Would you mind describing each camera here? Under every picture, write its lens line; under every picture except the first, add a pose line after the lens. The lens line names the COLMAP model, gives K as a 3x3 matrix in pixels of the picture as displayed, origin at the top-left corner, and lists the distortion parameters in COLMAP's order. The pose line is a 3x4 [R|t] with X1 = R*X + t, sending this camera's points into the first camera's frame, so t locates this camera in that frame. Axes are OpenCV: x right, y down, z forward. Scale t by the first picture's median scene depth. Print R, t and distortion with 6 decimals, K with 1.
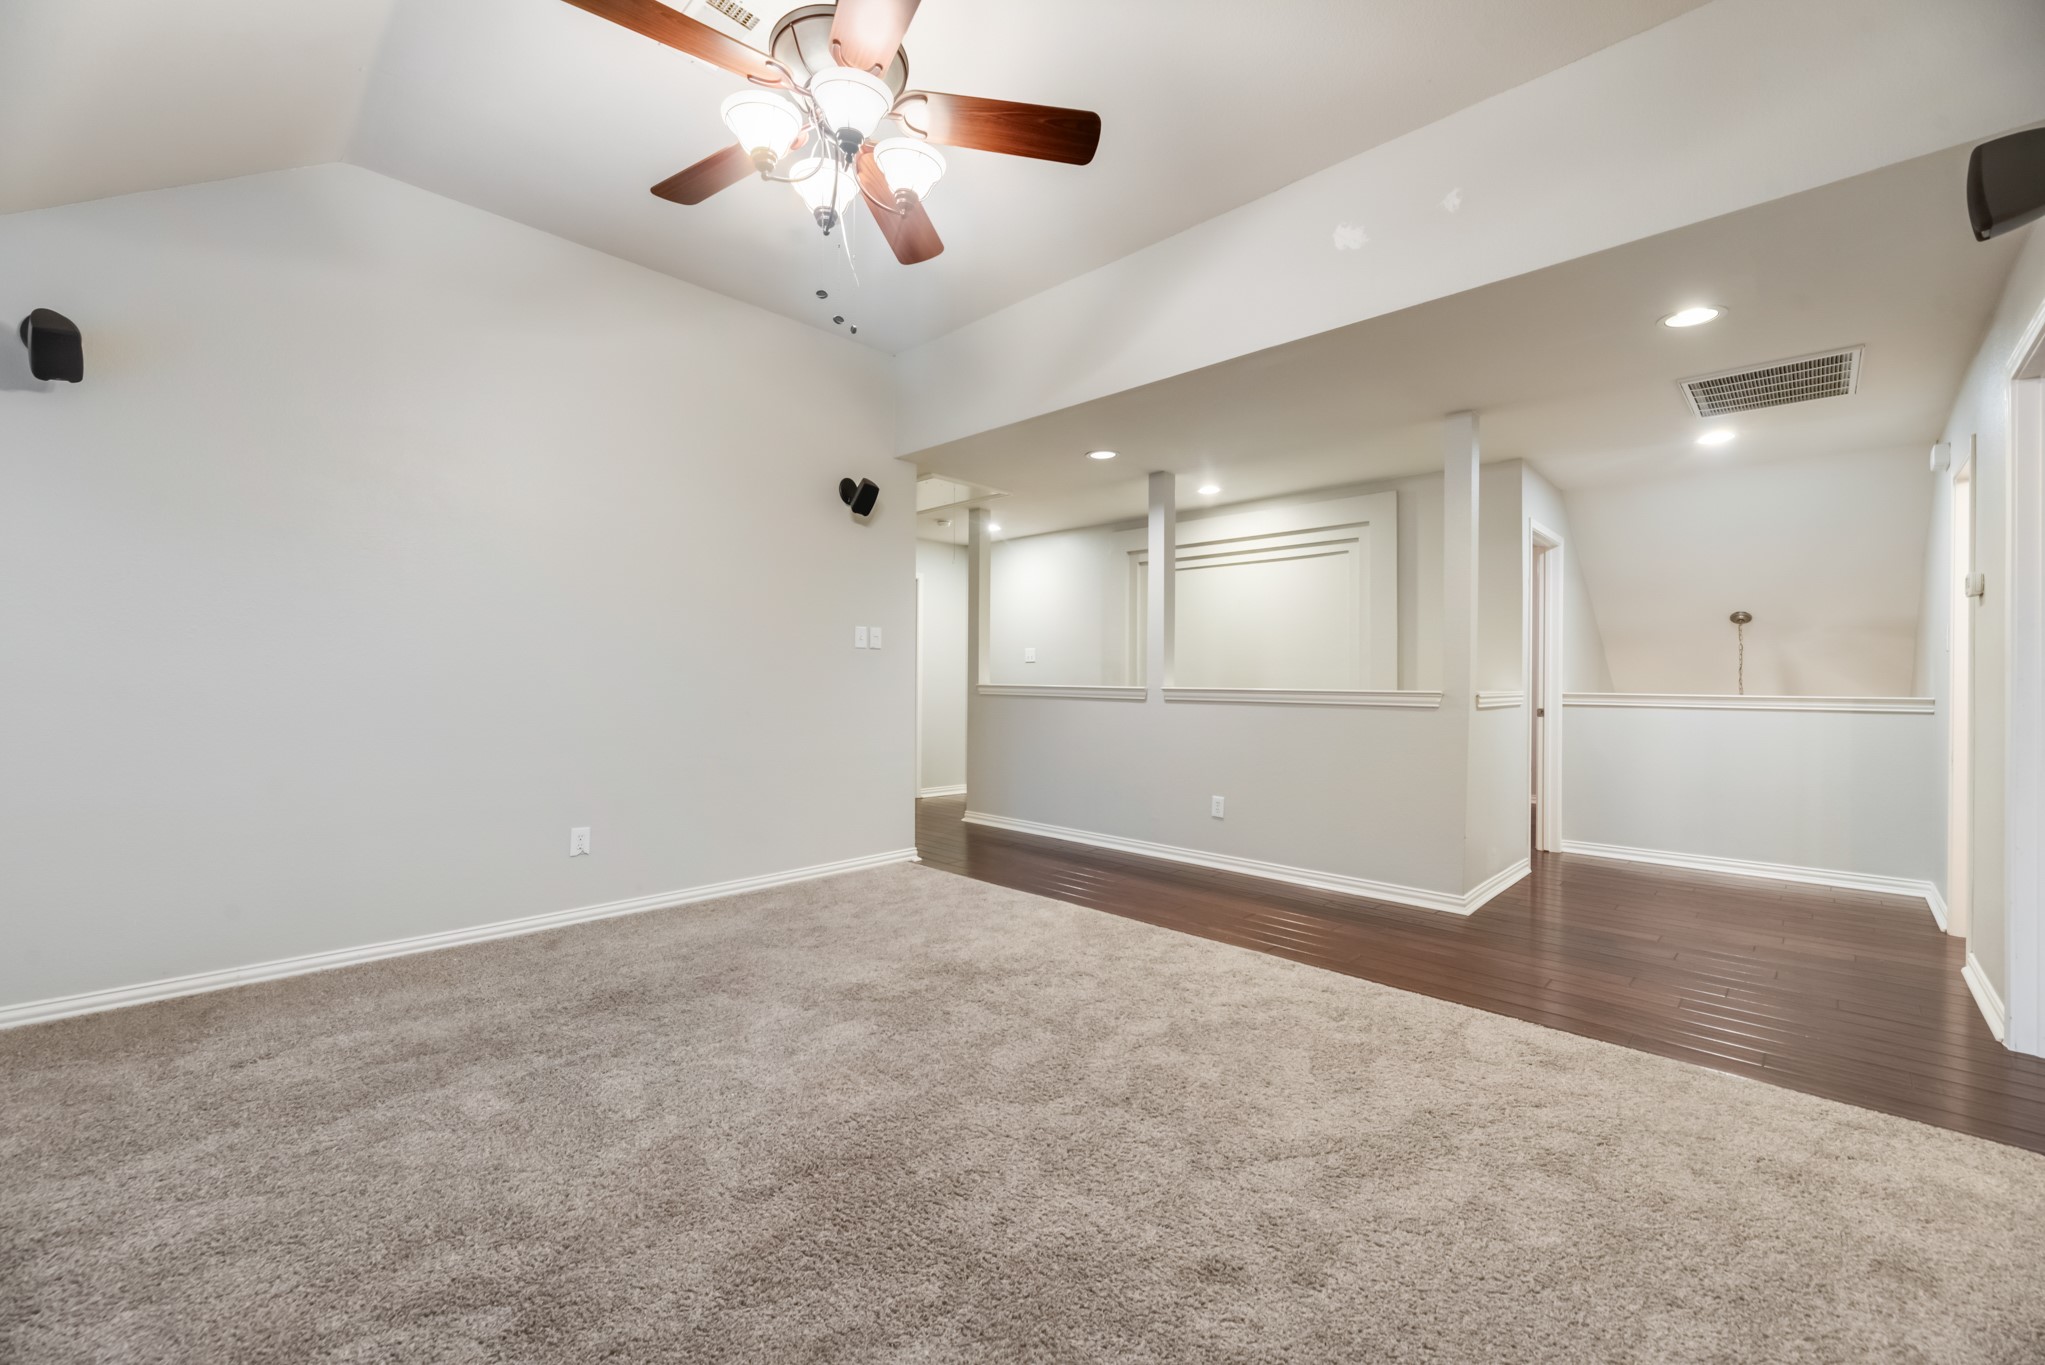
lens RADIAL K [[833.9, 0, 1024.6], [0, 833.9, 680.3], [0, 0, 1]] dist [0.001701, 0.000103]
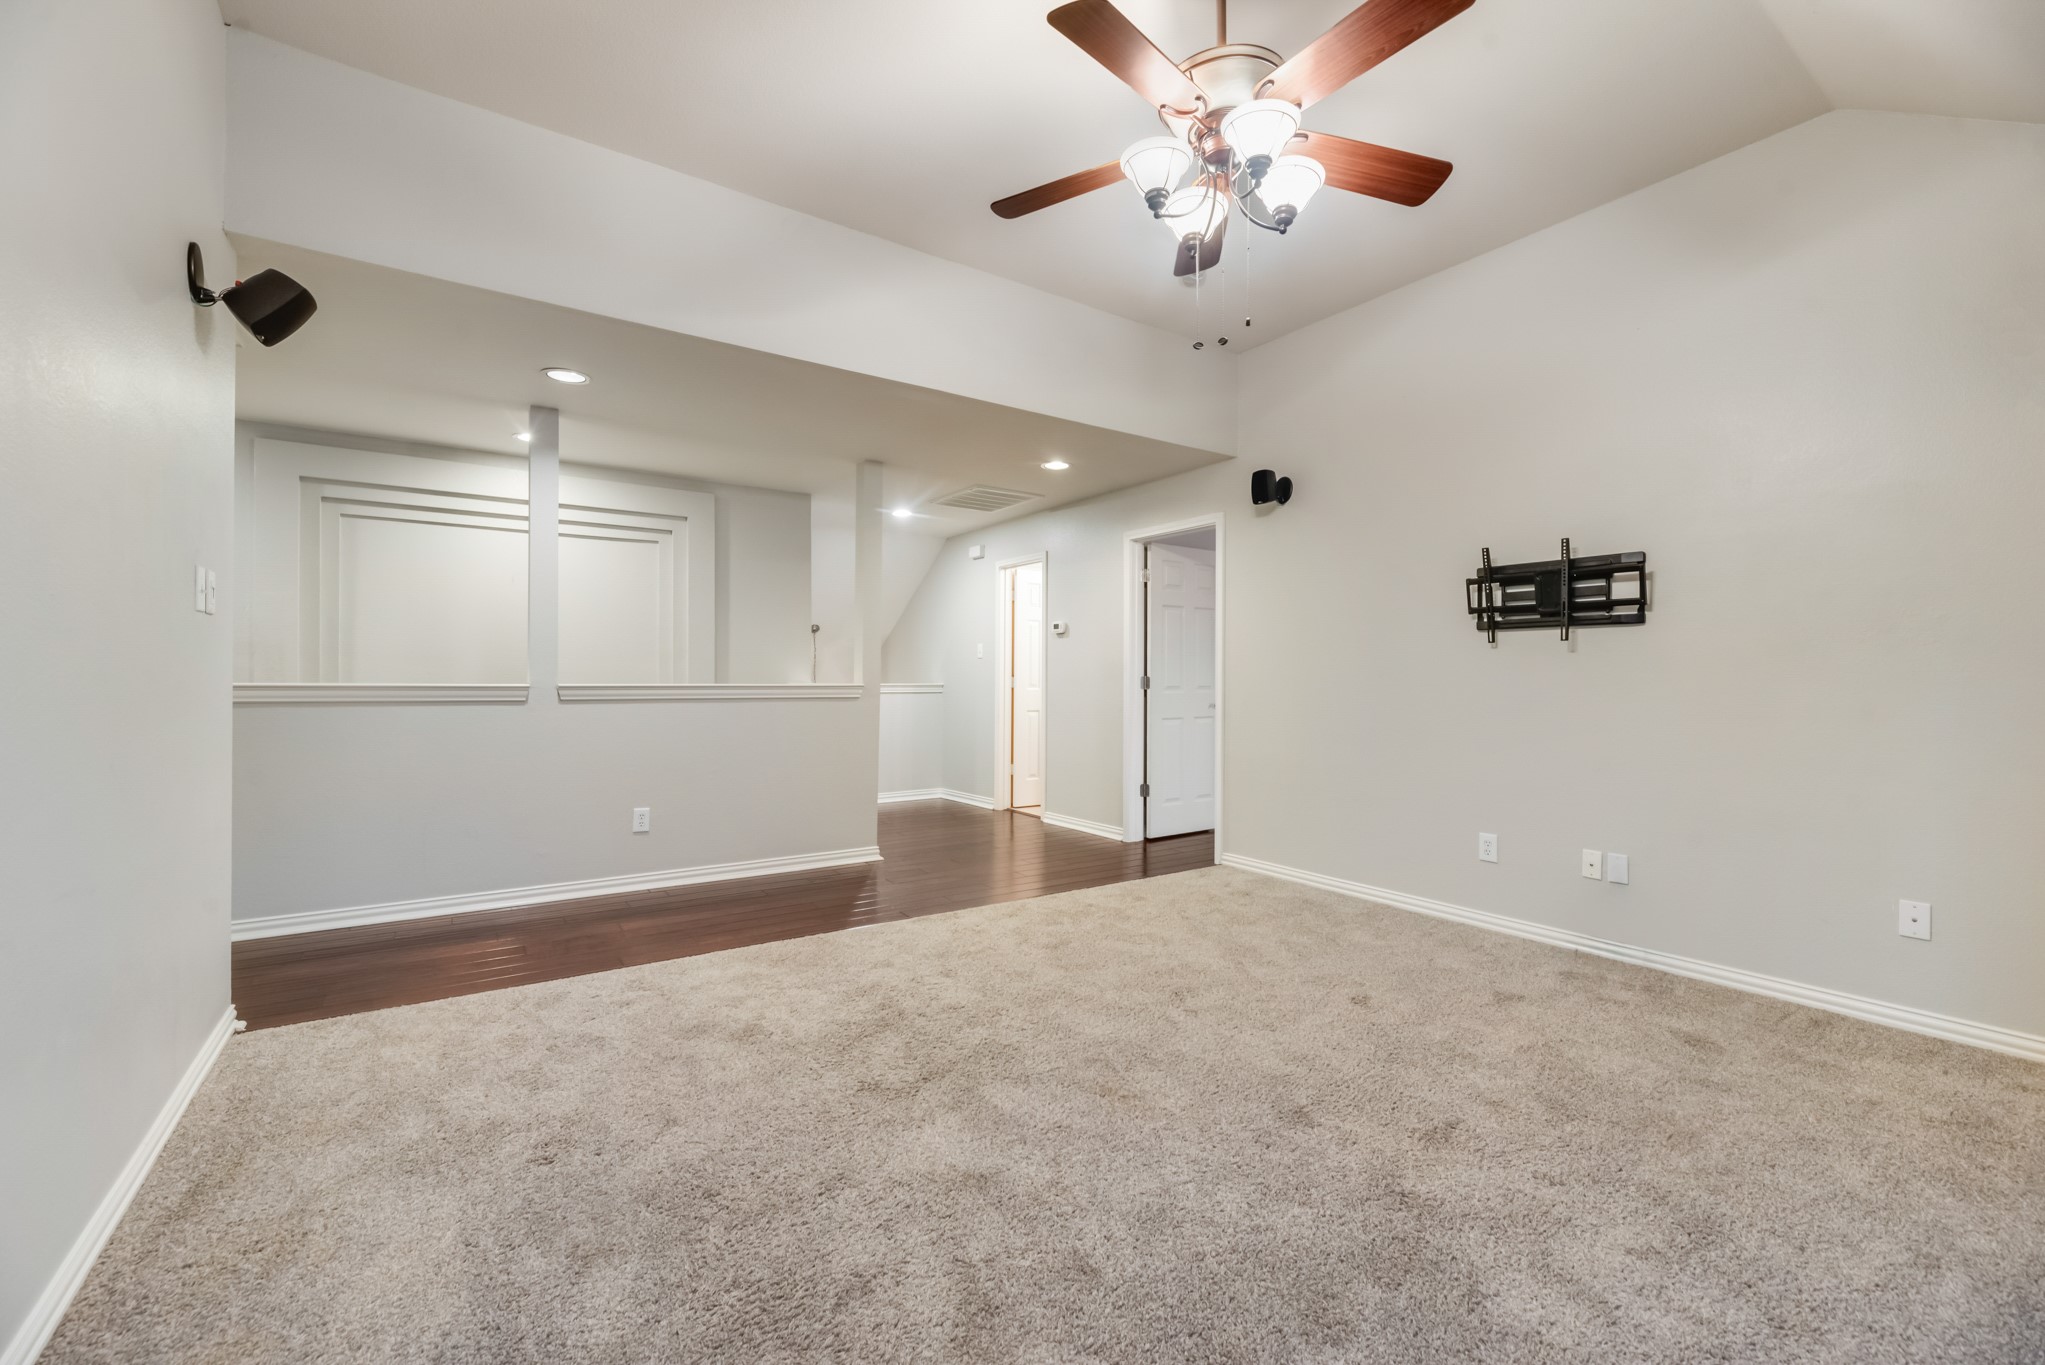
lens RADIAL K [[833.9, 0, 1024.3], [0, 833.9, 679.2], [0, 0, 1]] dist [0.001701, 0.000103]
pose [[0.200574, -0.009884, 0.979629, -0.691186], [-0.004178, 0.999931, 0.010944, -0.009400], [-0.979670, -0.006288, 0.200518, 0.545661]]
